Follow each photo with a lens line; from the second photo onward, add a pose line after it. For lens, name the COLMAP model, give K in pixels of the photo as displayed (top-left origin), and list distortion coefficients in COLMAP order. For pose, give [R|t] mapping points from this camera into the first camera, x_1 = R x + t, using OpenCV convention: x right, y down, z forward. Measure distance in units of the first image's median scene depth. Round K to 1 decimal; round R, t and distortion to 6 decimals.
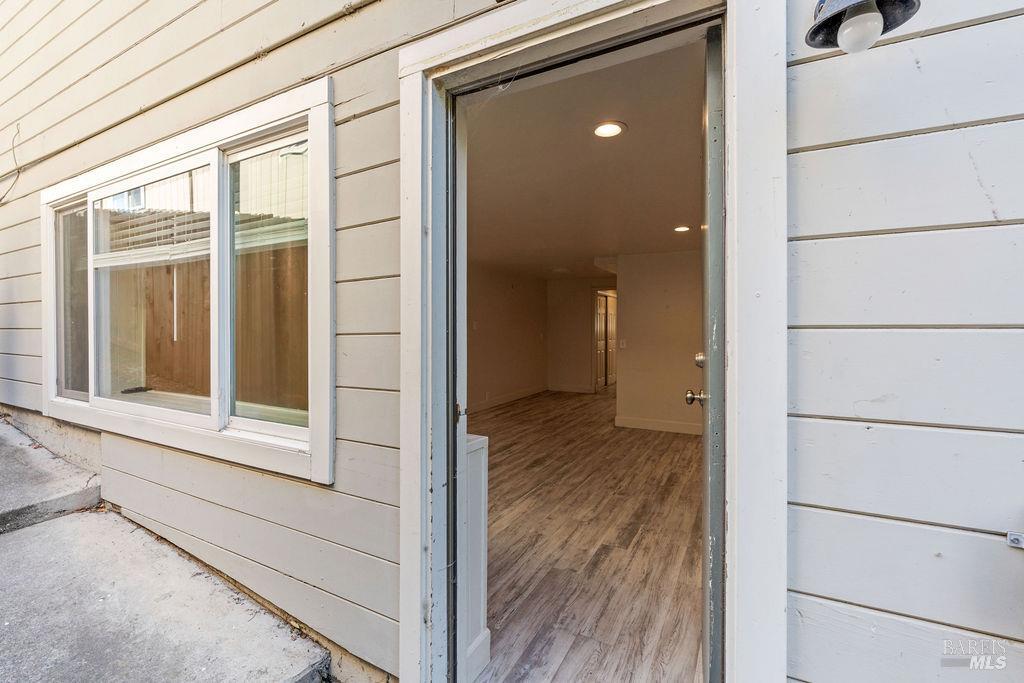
lens RADIAL K [[448.9, 0, 509.7], [0, 448.9, 336.1], [0, 0, 1]] dist [-0.002495, -0.000145]
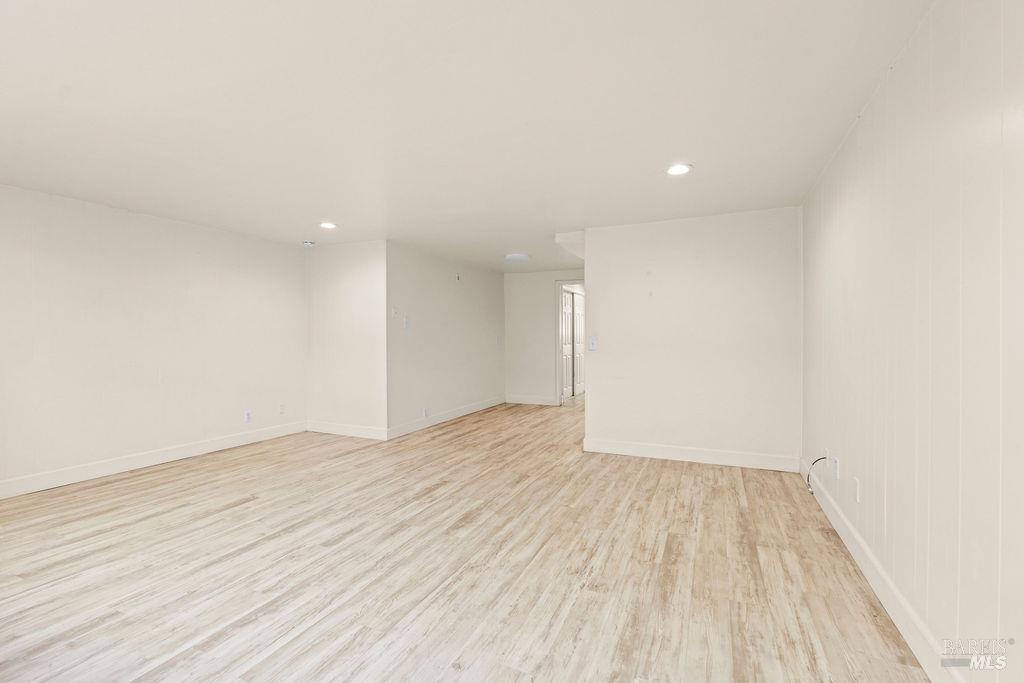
lens RADIAL K [[448.9, 0, 513.0], [0, 448.9, 342.3], [0, 0, 1]] dist [-0.002495, -0.000145]
pose [[0.997180, -0.005181, 0.074862, 0.076030], [0.005708, 0.999960, -0.006829, 0.026043], [-0.074824, 0.007237, 0.997171, 0.317569]]
